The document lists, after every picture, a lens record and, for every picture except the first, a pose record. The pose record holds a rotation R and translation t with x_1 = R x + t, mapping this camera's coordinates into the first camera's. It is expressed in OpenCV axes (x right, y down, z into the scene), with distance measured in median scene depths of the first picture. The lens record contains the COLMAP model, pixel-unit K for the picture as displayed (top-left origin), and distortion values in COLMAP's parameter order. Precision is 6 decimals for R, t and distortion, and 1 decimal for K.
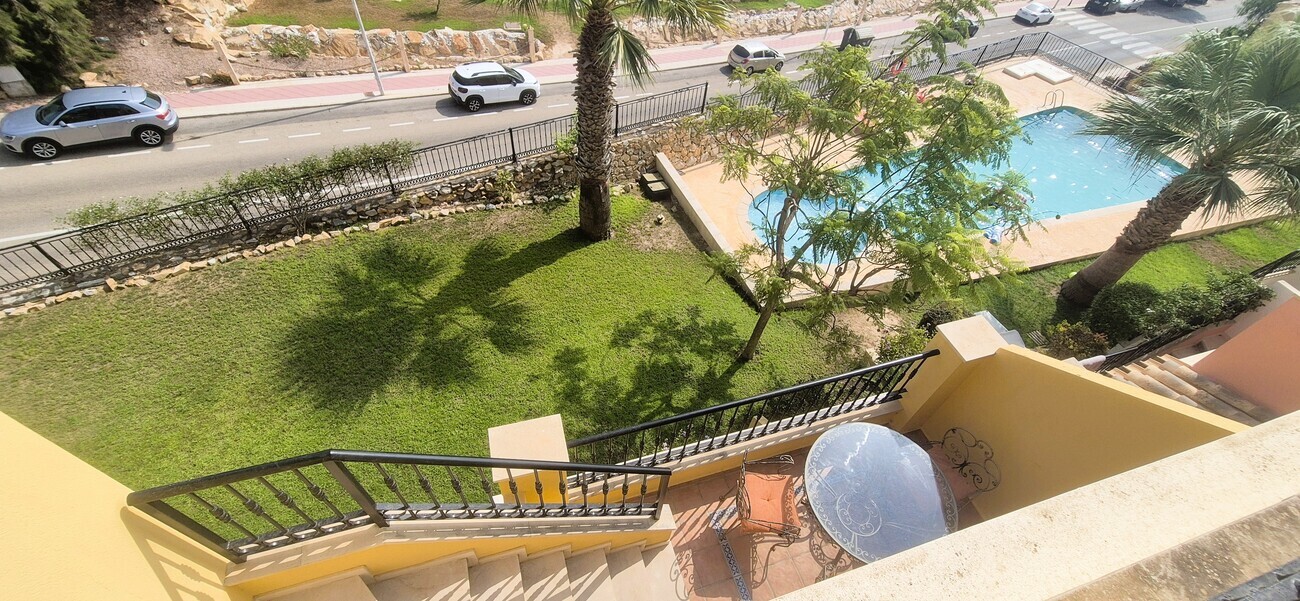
lens RADIAL K [[533.4, 0, 654.2], [0, 533.4, 302.6], [0, 0, 1]] dist [-0.000281, 0.000297]
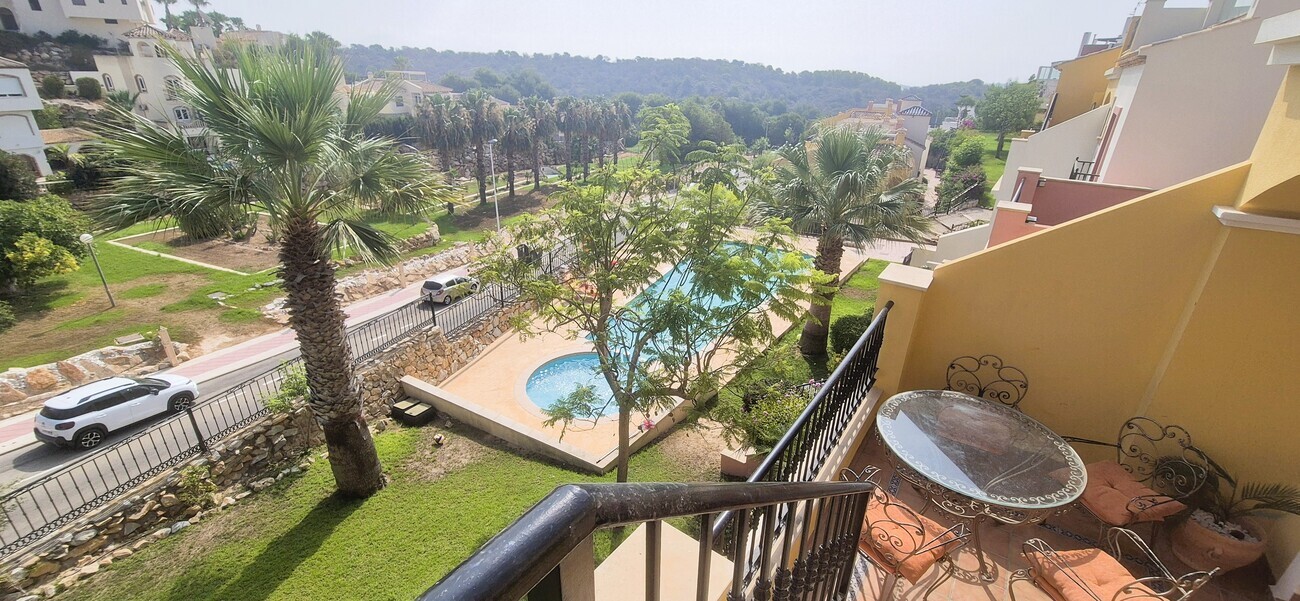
lens RADIAL K [[534.1, 0, 650.0], [0, 534.1, 300.5], [0, 0, 1]] dist [0.001305, 0.000172]
pose [[0.800809, -0.294713, 0.521392, -0.094635], [0.480731, 0.835521, -0.266085, 0.041200], [-0.357215, 0.463733, 0.810771, 0.111571]]
